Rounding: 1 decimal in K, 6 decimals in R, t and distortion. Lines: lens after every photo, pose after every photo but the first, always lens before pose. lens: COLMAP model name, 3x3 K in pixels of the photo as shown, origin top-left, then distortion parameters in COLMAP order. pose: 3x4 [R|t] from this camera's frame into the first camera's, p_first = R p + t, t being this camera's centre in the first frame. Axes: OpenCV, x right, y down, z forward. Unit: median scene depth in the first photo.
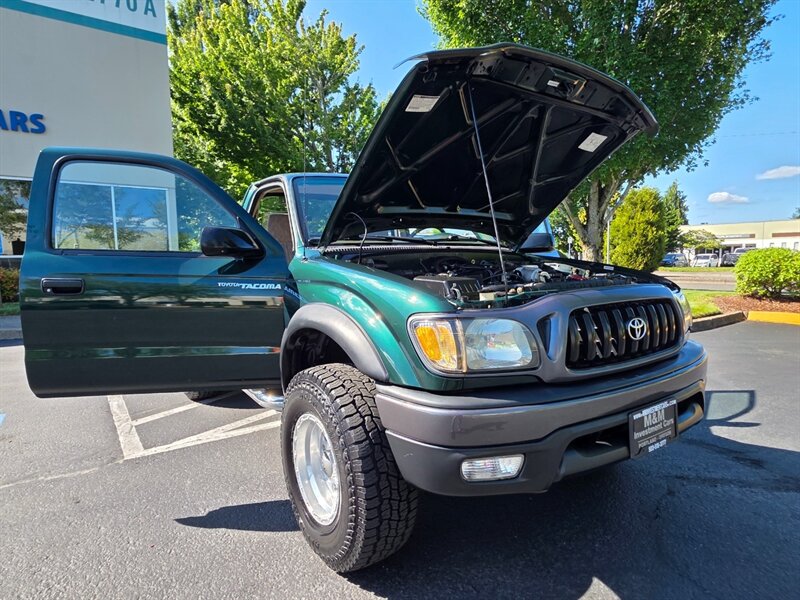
lens RADIAL K [[467.2, 0, 393.8], [0, 467.2, 305.7], [0, 0, 1]] dist [0.003301, 0.000852]
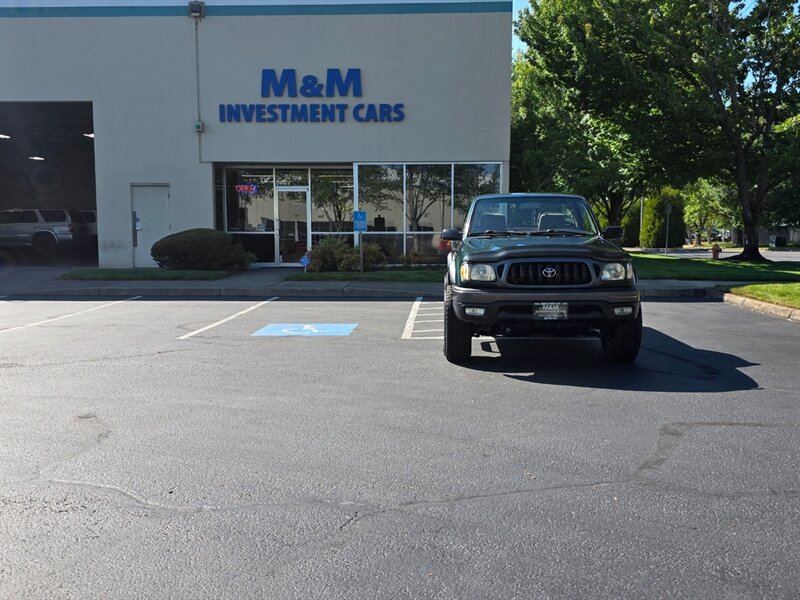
lens RADIAL K [[729.2, 0, 400.0], [0, 729.2, 300.0], [0, 0, 1]] dist [0.049803, -0.014302]
pose [[0.794386, 0.061483, -0.604293, 2.276499], [-0.064692, 0.997769, 0.016474, 0.184571], [0.603958, 0.026006, 0.796592, -2.635704]]
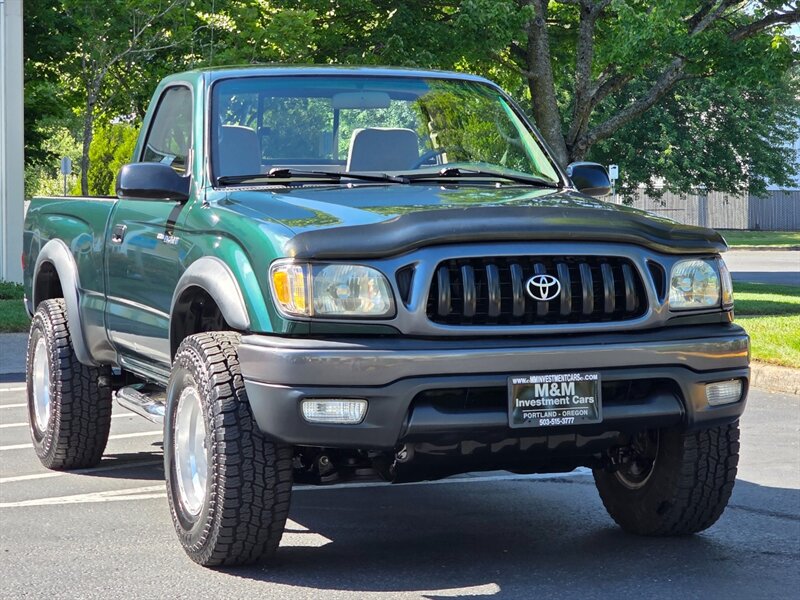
lens RADIAL K [[1957.2, 0, 400.0], [0, 1957.2, 300.0], [0, 0, 1]] dist [-0.055178, -0.453219]
pose [[0.973090, 0.020894, -0.229475, 1.090604], [-0.032714, 0.998320, -0.047829, 0.253118], [0.228090, 0.054049, 0.972139, -2.569349]]
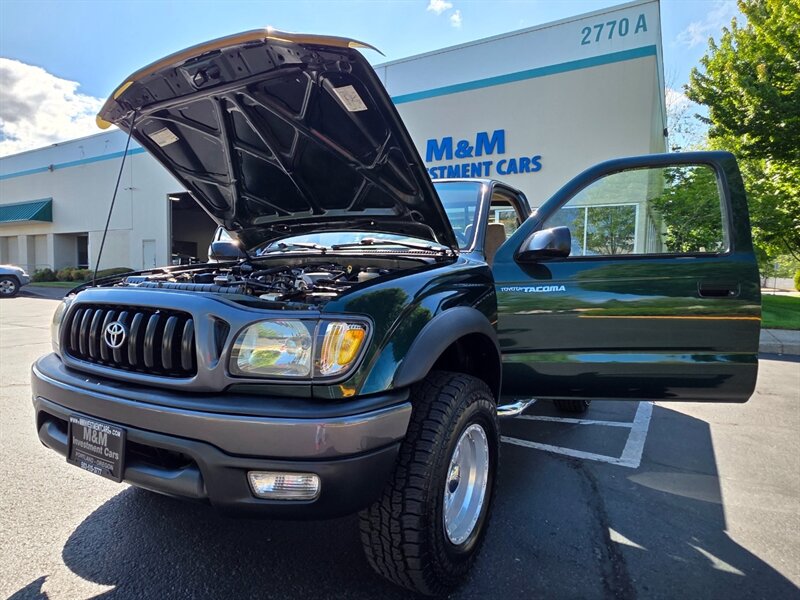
lens RADIAL K [[467.2, 0, 393.8], [0, 467.2, 305.7], [0, 0, 1]] dist [0.003301, 0.000852]
pose [[0.434933, 0.076645, -0.897195, 1.554936], [-0.109022, 0.993523, 0.032023, -0.094420], [0.893839, 0.083886, 0.440472, 1.077653]]
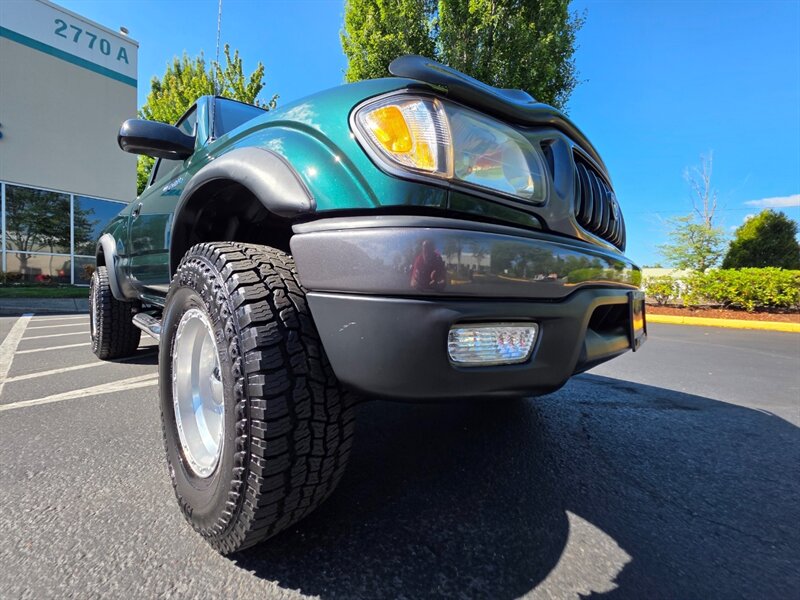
lens RADIAL K [[318.2, 0, 397.8], [0, 318.2, 298.3], [0, 0, 1]] dist [0.002324, -0.000292]
pose [[0.971893, 0.032928, 0.233108, 0.000182], [-0.018246, 0.997727, -0.064862, 0.263596], [-0.234714, 0.058785, 0.970285, 0.531215]]
